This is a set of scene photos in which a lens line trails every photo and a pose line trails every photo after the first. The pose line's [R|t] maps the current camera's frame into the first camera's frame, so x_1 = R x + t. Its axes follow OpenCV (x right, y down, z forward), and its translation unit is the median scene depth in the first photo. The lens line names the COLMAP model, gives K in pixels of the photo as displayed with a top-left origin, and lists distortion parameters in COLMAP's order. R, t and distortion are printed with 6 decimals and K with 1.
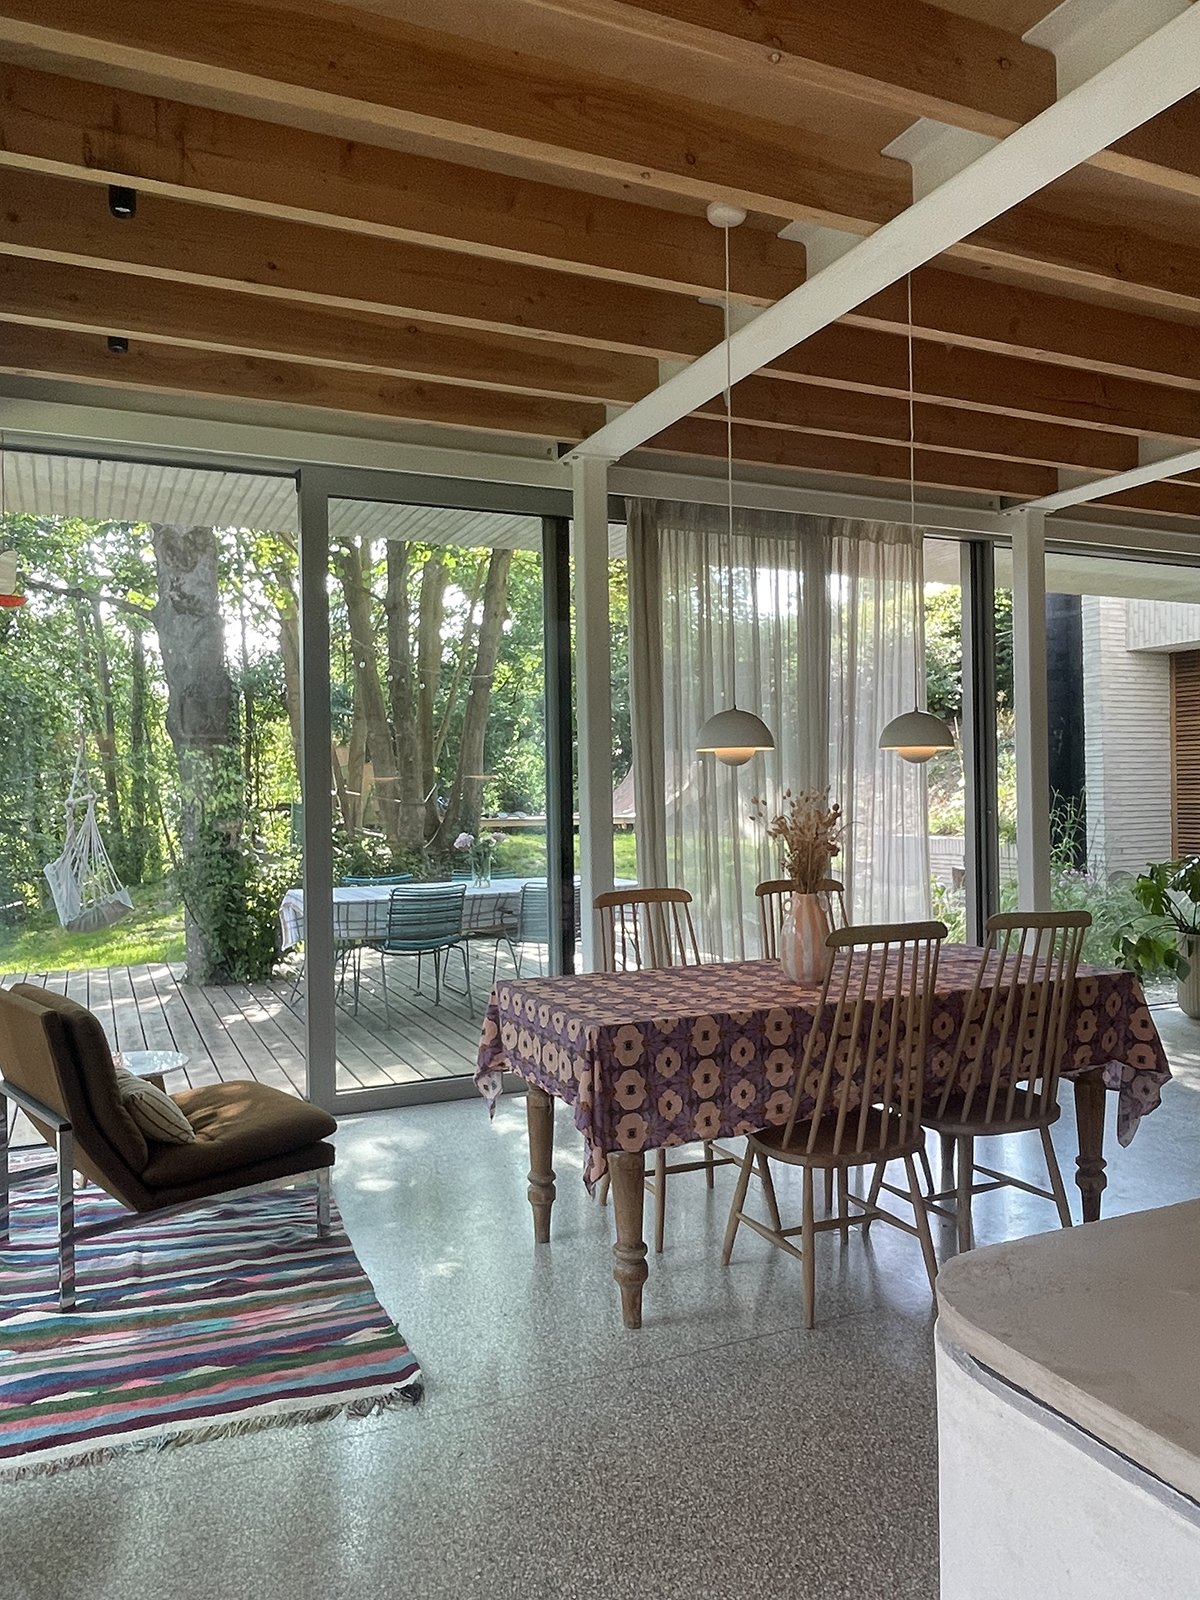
lens RADIAL K [[1149.4, 0, 594.7], [0, 1149.4, 791.4], [0, 0, 1]] dist [-0.000266, -0.001312]
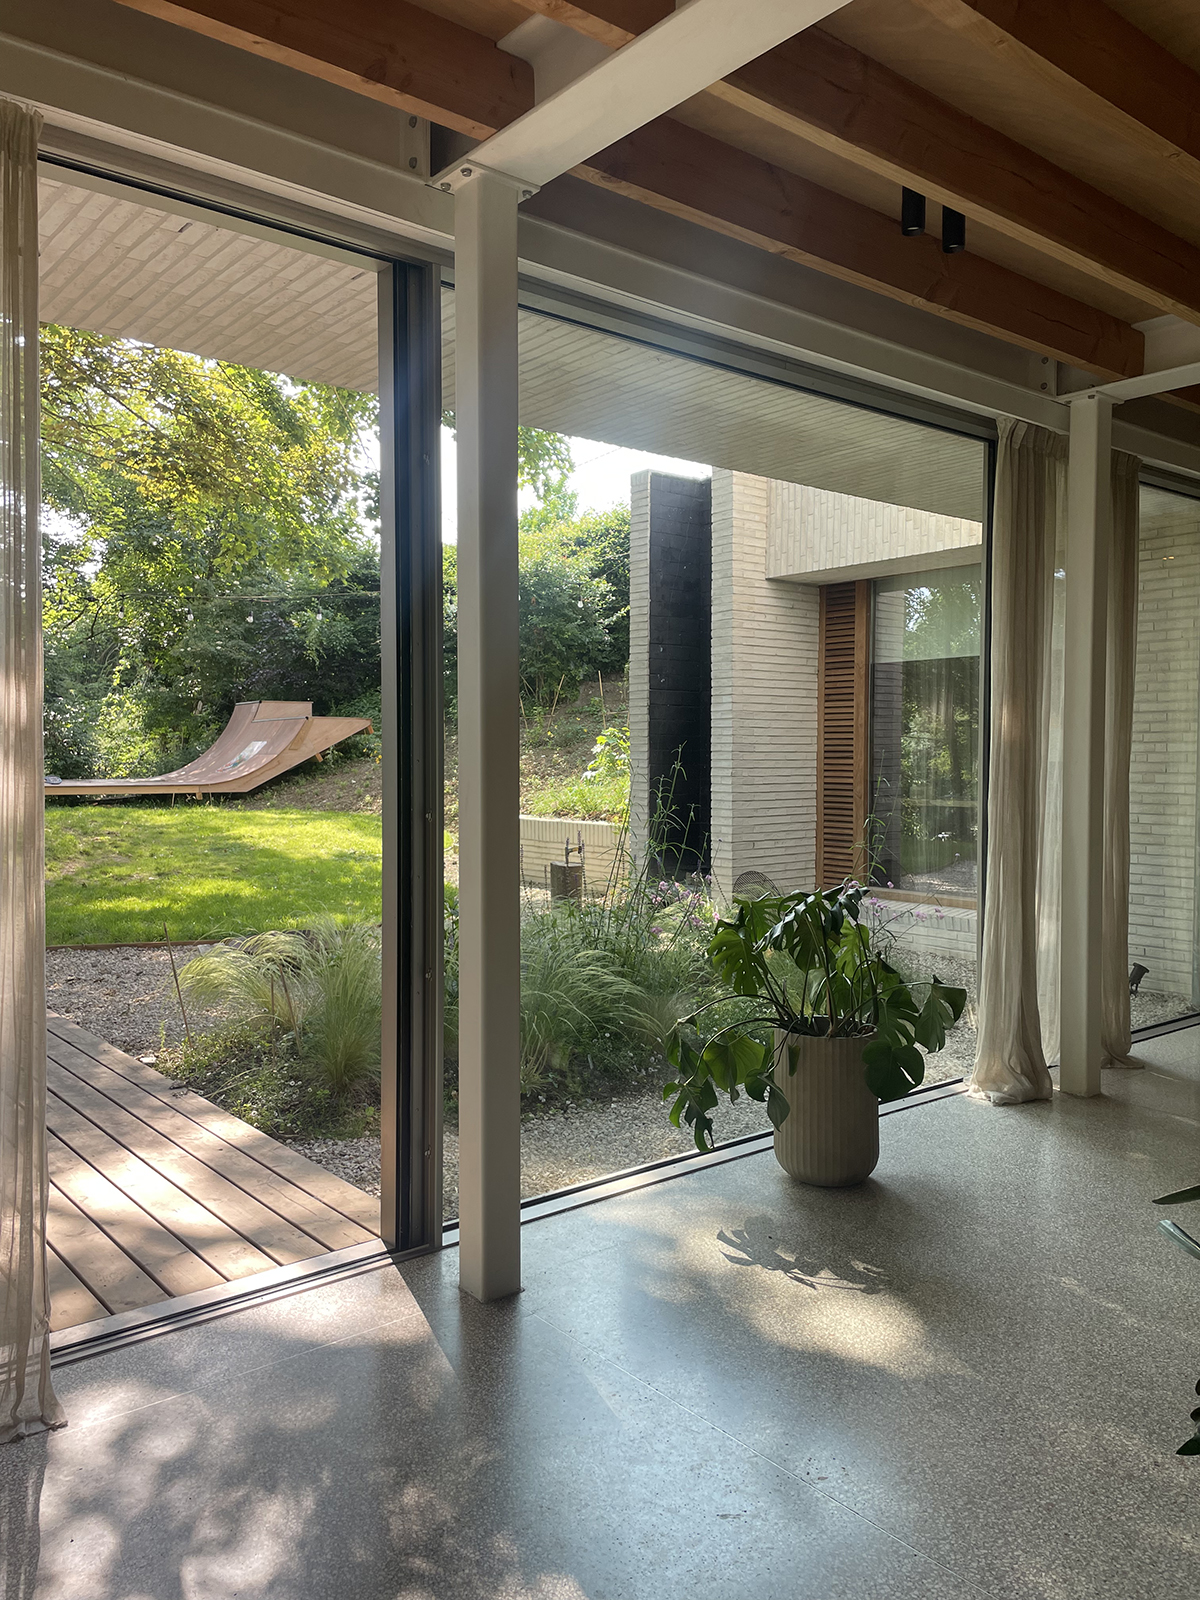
lens RADIAL K [[1226.5, 0, 601.9], [0, 1226.5, 803.1], [0, 0, 1]] dist [0.002838, -0.000100]
pose [[0.964245, 0.006164, 0.264940, 0.148559], [-0.017007, 0.999108, 0.038650, -0.005015], [-0.264465, -0.041774, 0.963490, 0.251048]]
